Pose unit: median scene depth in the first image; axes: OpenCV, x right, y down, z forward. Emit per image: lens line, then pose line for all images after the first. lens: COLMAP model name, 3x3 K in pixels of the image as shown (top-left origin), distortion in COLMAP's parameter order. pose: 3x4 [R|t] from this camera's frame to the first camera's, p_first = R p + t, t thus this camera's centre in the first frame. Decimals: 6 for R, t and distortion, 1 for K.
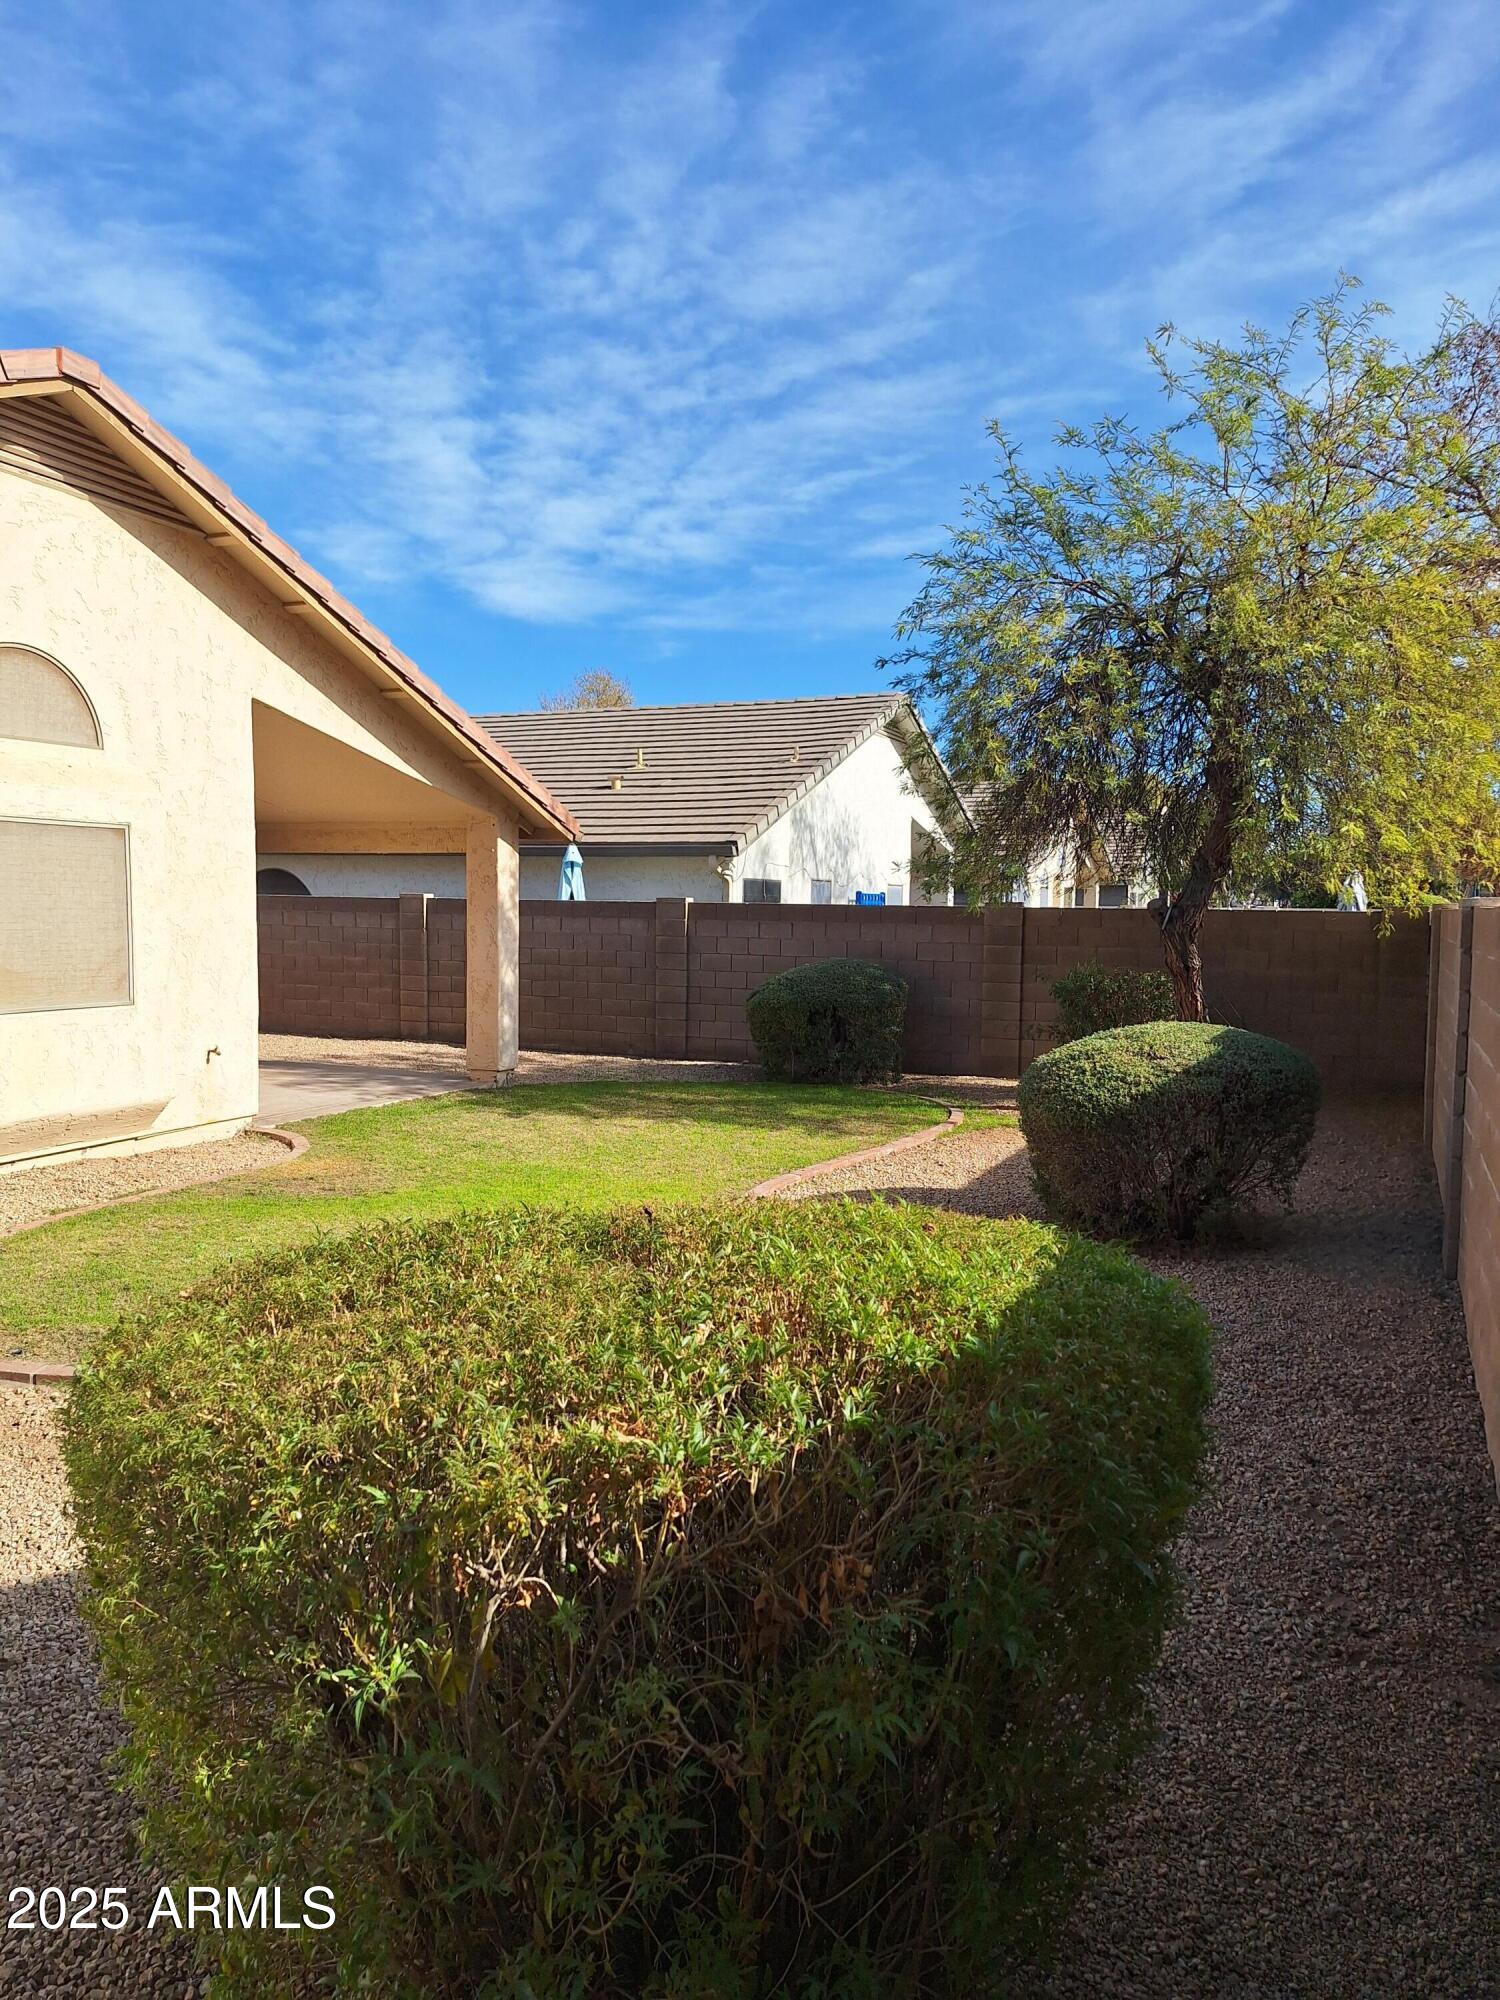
lens RADIAL K [[1330.1, 0, 749.4], [0, 1330.1, 1022.8], [0, 0, 1]] dist [0.049561, -0.069107]
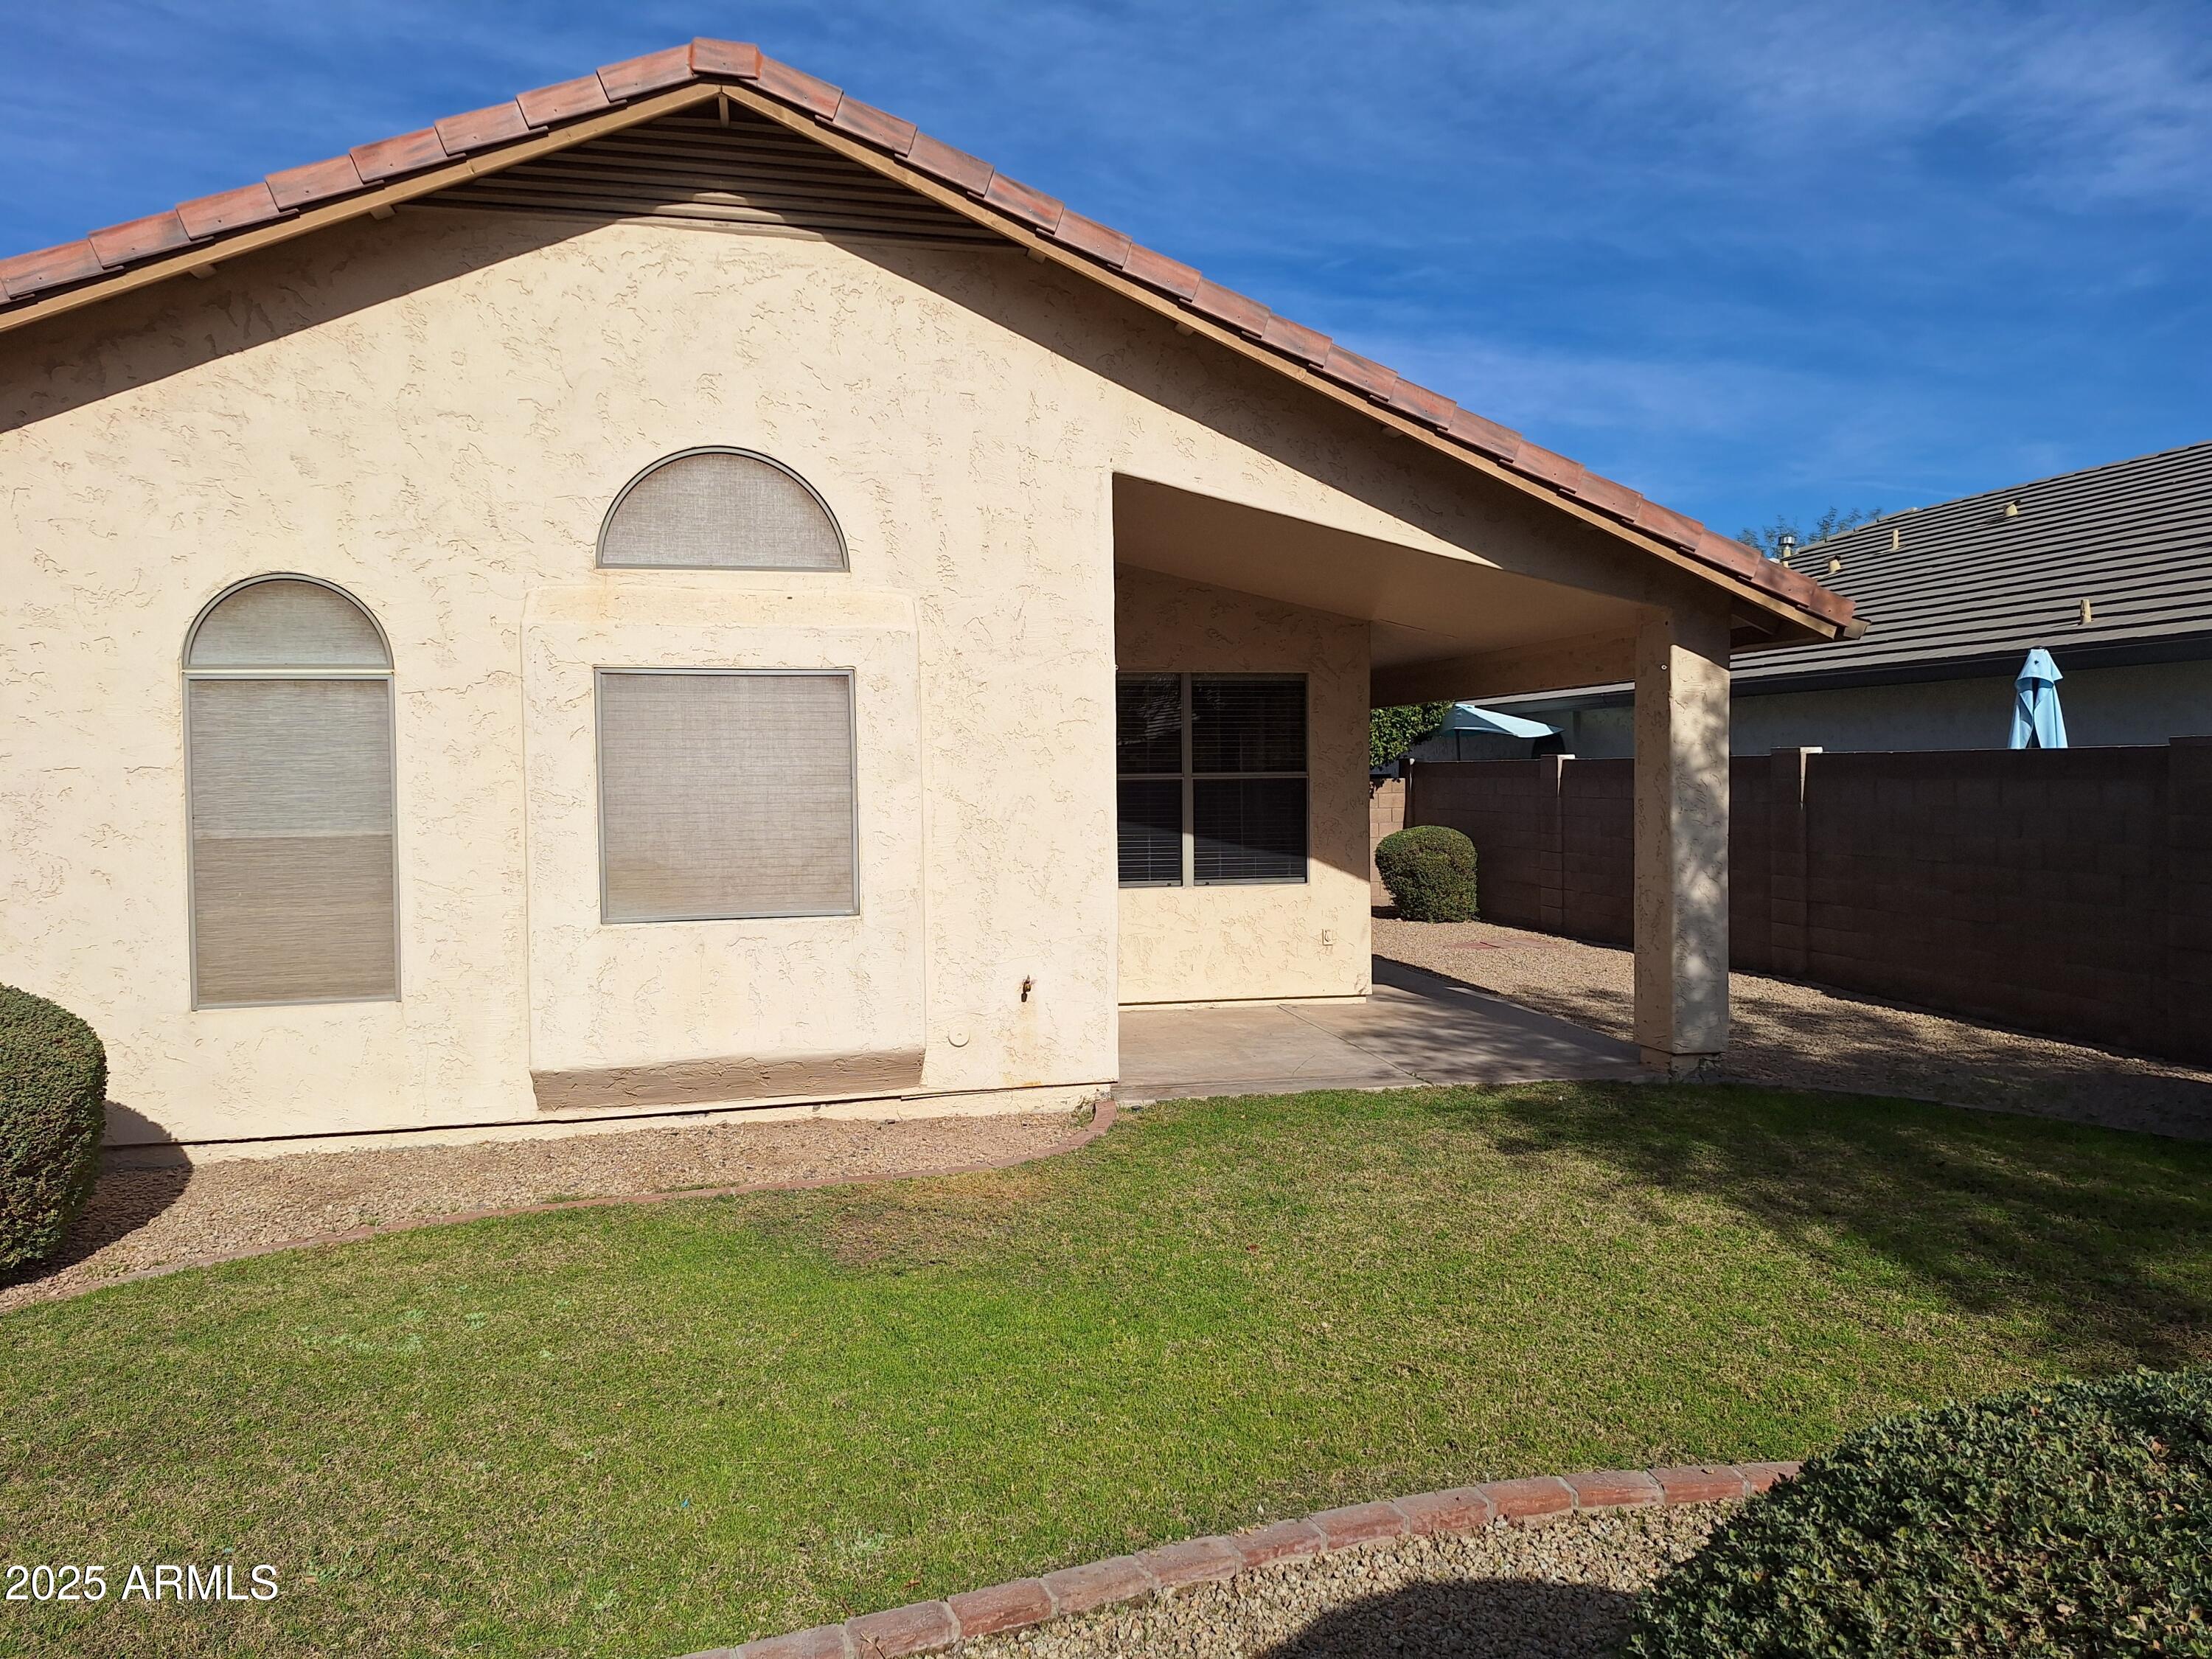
lens RADIAL K [[1514.9, 0, 1147.1], [0, 1514.9, 824.7], [0, 0, 1]] dist [0.164100, -0.264005]
pose [[0.603217, 0.002771, -0.797572, 0.284877], [-0.047518, 0.998342, -0.032470, -0.041200], [0.796160, 0.057486, 0.602349, 0.597655]]
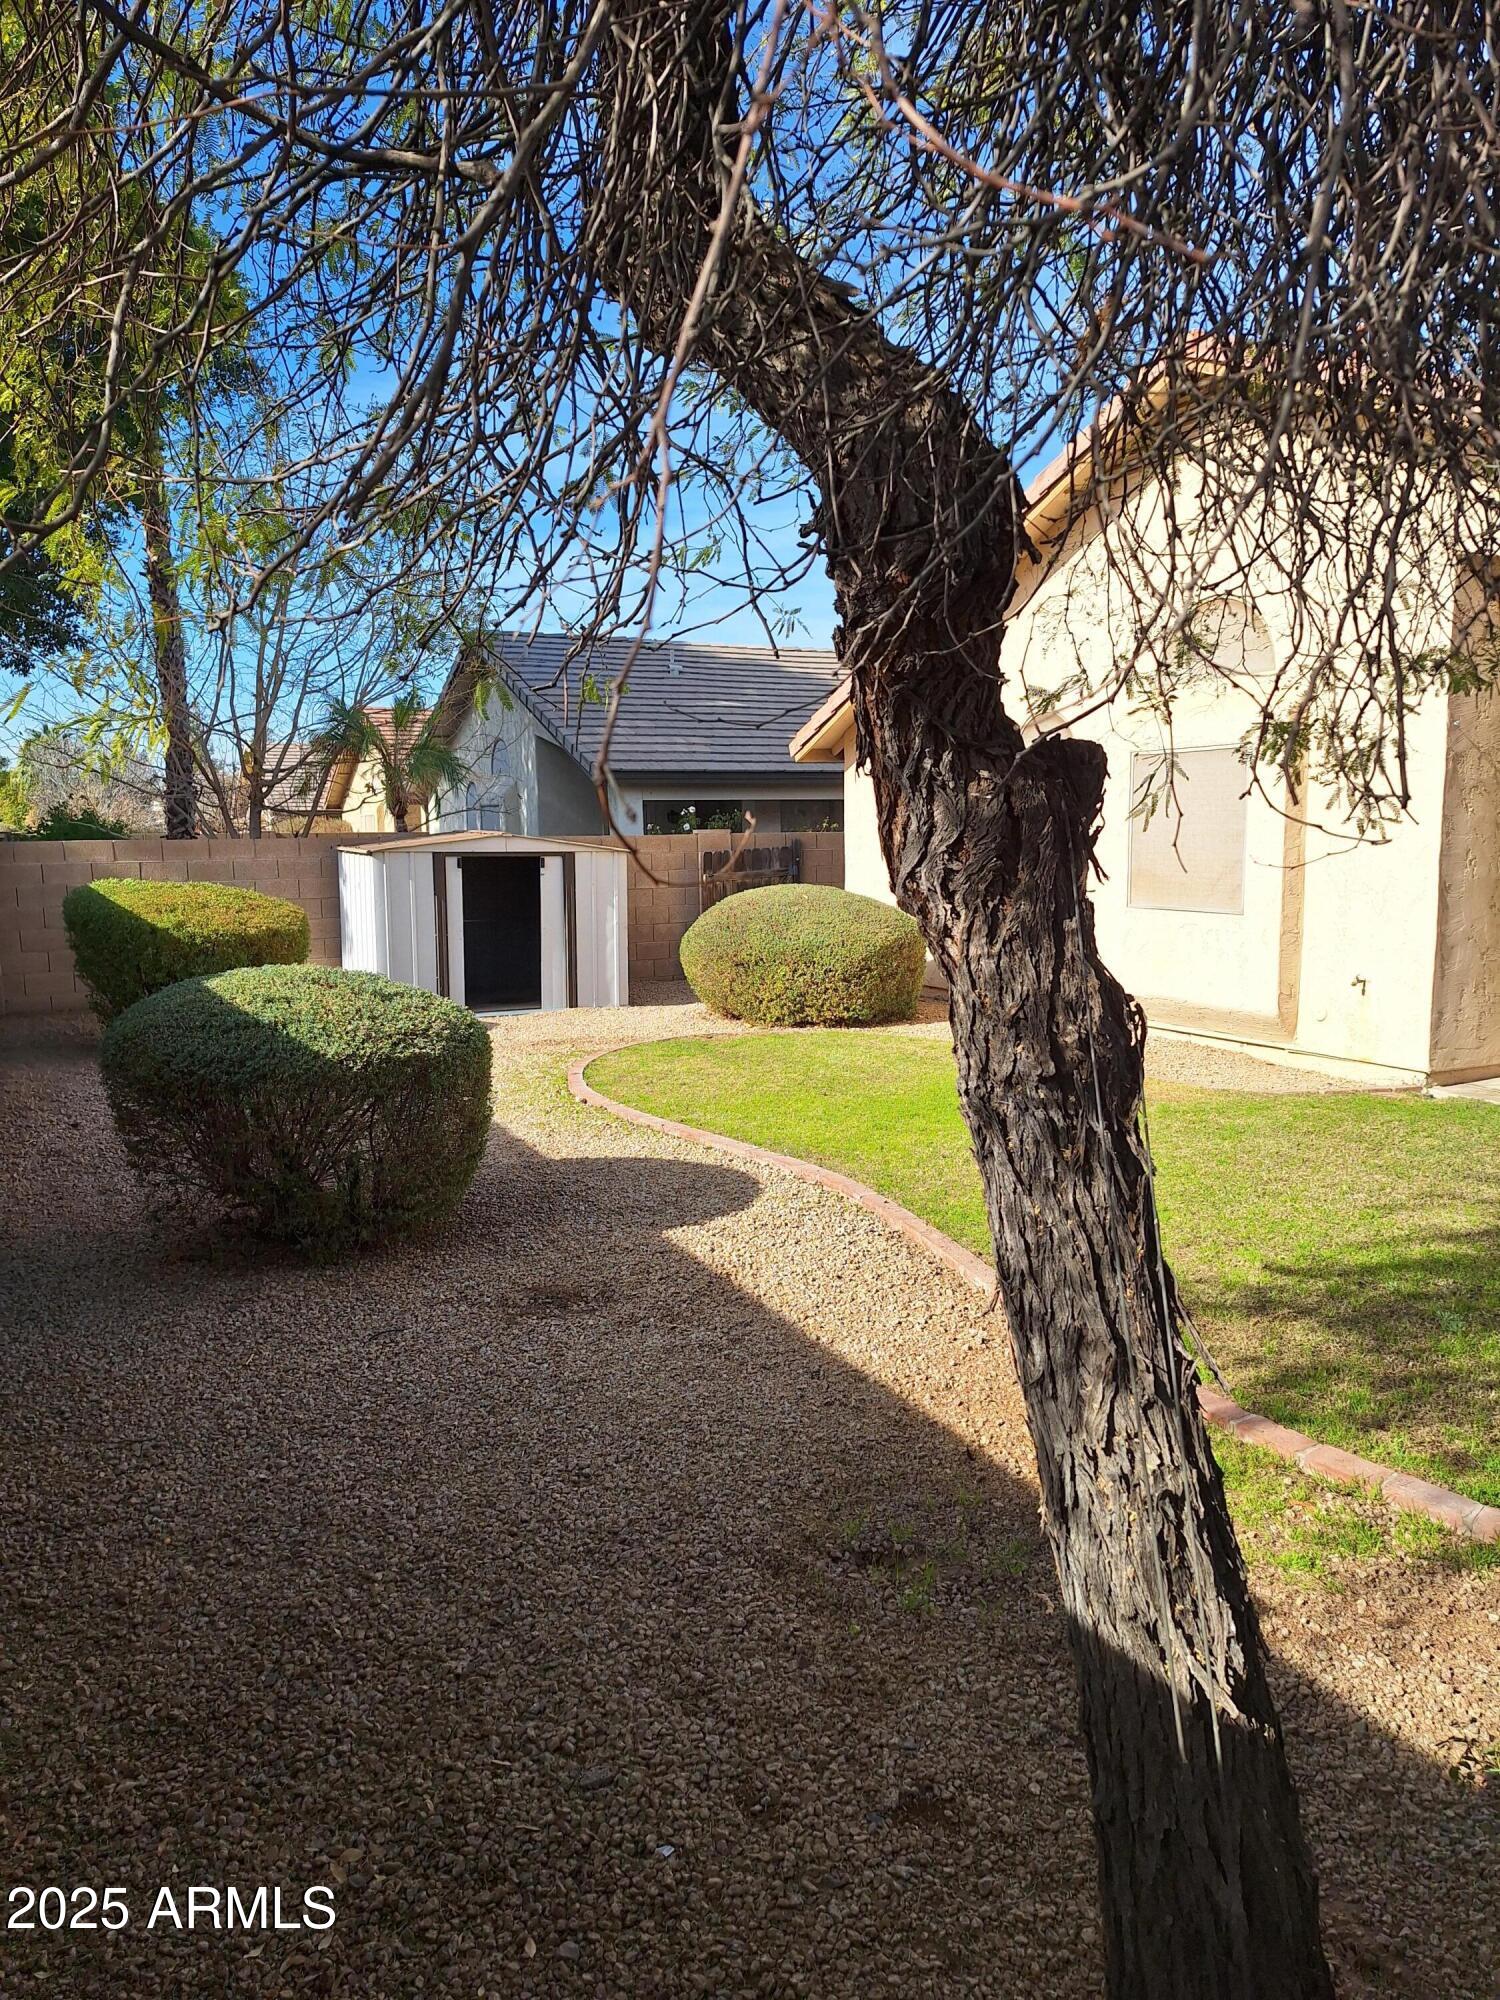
lens RADIAL K [[1369.7, 0, 750.0], [0, 1369.7, 1000.0], [0, 0, 1]] dist [0.164100, -0.264005]
pose [[-0.640598, 0.084687, -0.763192, 0.616849], [-0.071690, 0.982963, 0.169247, -0.101823], [0.764523, 0.163133, -0.623613, 1.346961]]
